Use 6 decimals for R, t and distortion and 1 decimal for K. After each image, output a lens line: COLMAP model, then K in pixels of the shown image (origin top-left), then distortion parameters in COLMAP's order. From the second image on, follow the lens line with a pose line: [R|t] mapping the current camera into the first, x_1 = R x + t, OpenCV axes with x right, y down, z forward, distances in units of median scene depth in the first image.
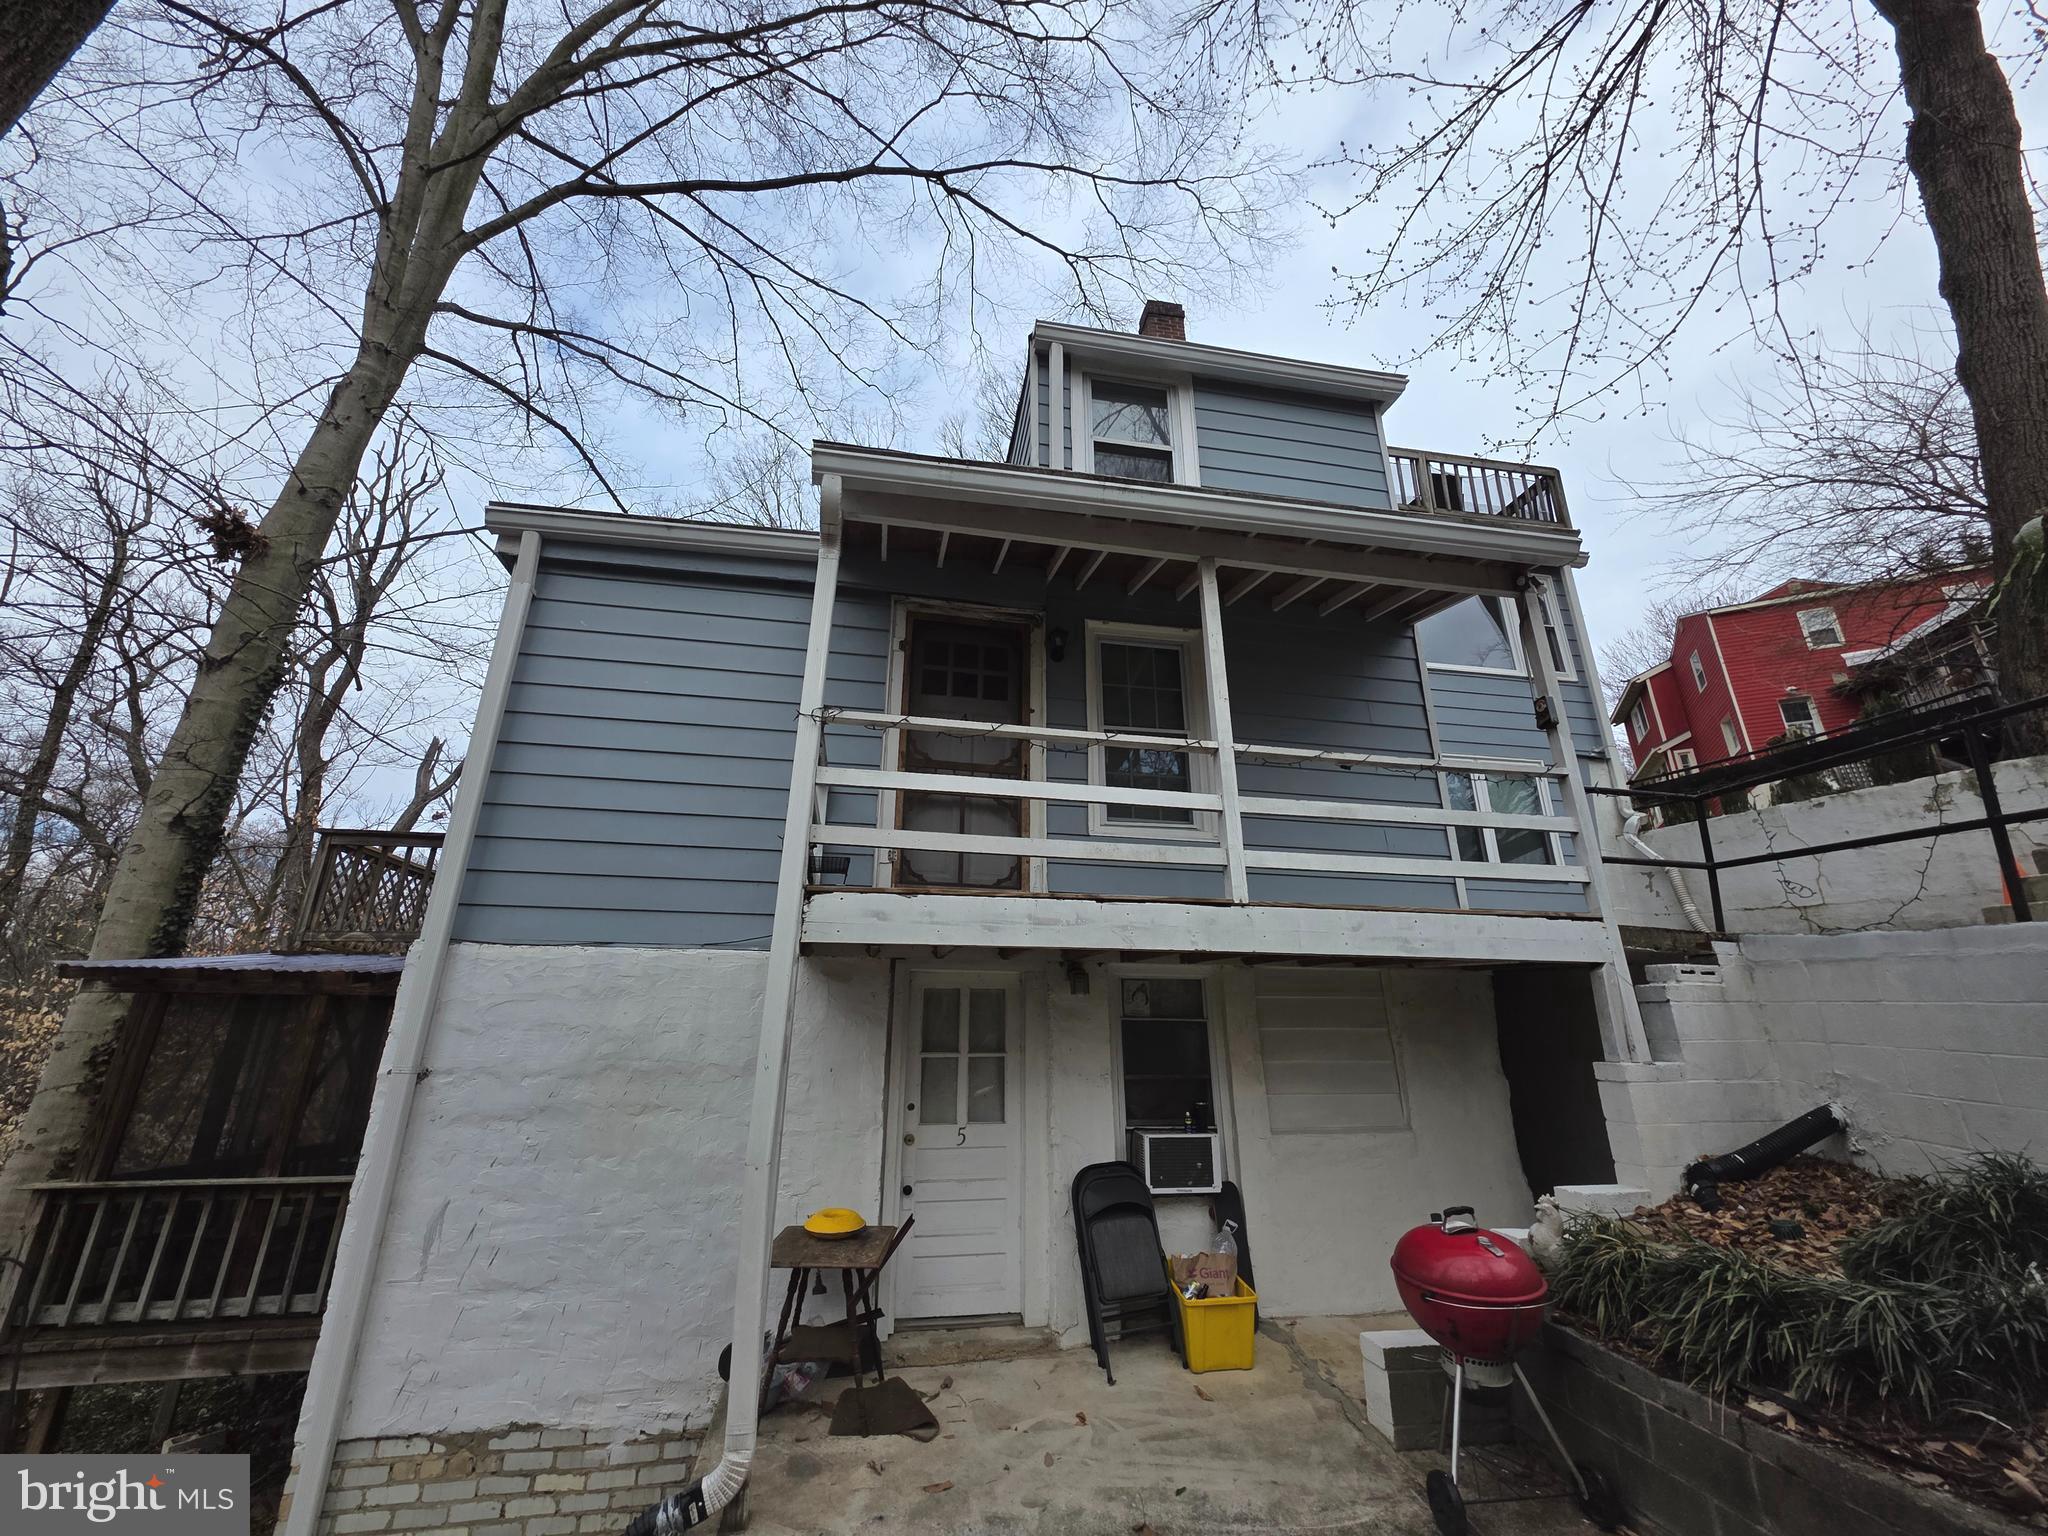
lens RADIAL K [[817.5, 0, 1018.5], [0, 817.5, 757.7], [0, 0, 1]] dist [0.001371, 0.000321]
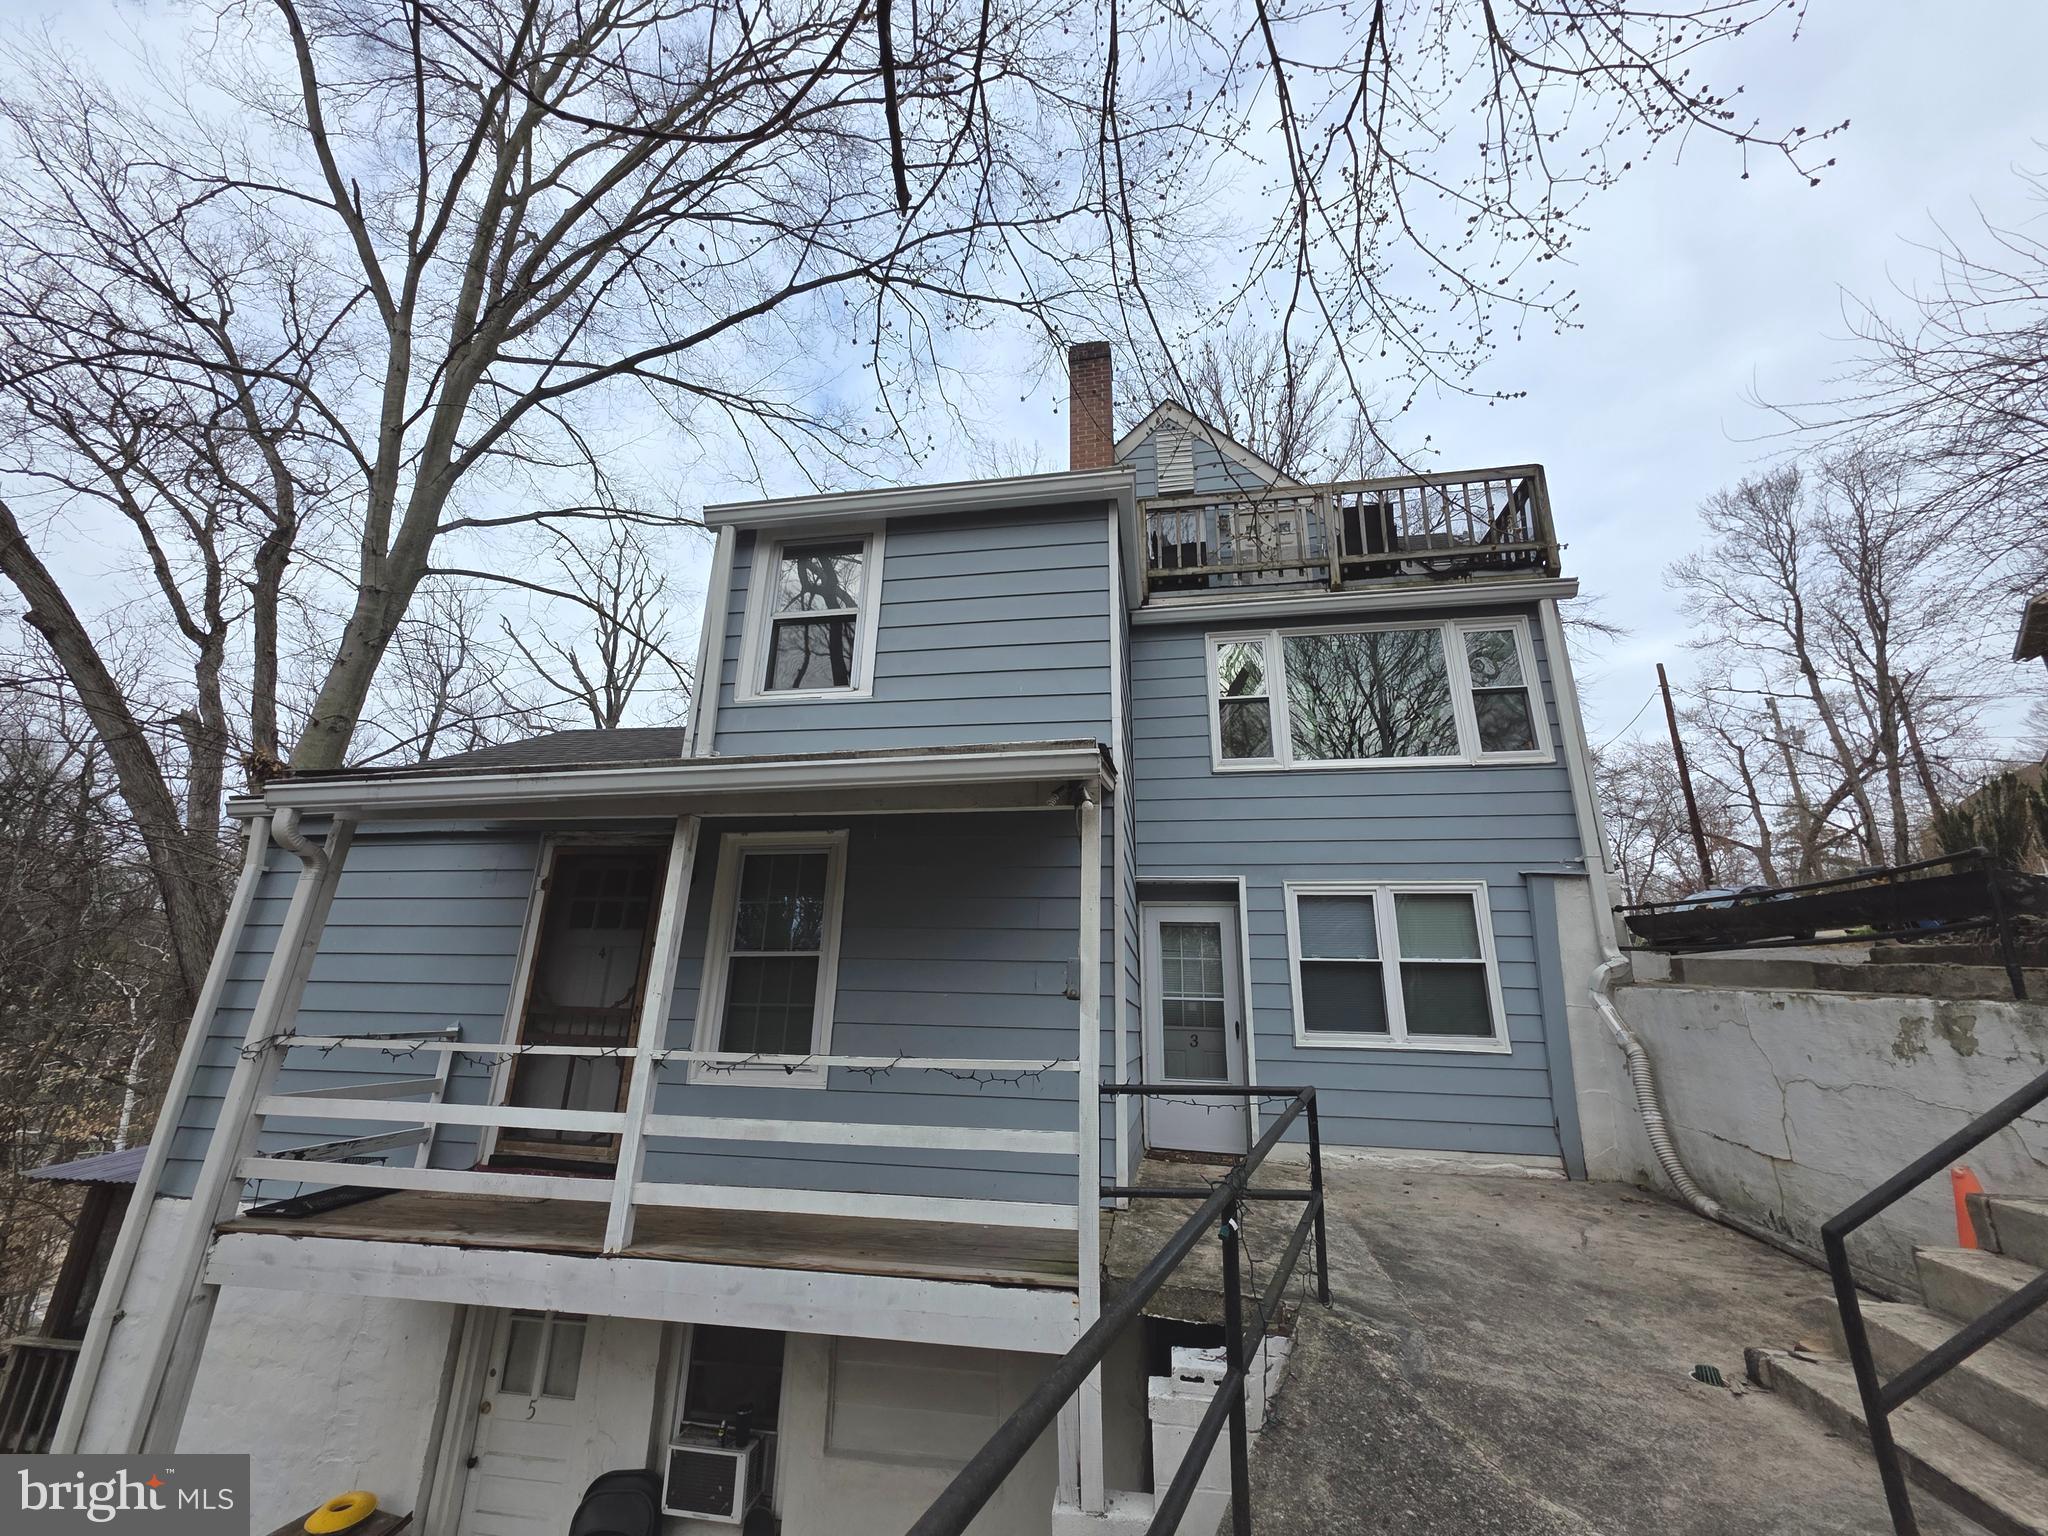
lens RADIAL K [[817.5, 0, 1018.5], [0, 817.5, 757.7], [0, 0, 1]] dist [0.001371, 0.000321]
pose [[0.939871, -0.092637, -0.328726, 0.901723], [0.098583, 0.995128, 0.001430, -0.279233], [0.326992, -0.033751, 0.944424, 0.270977]]
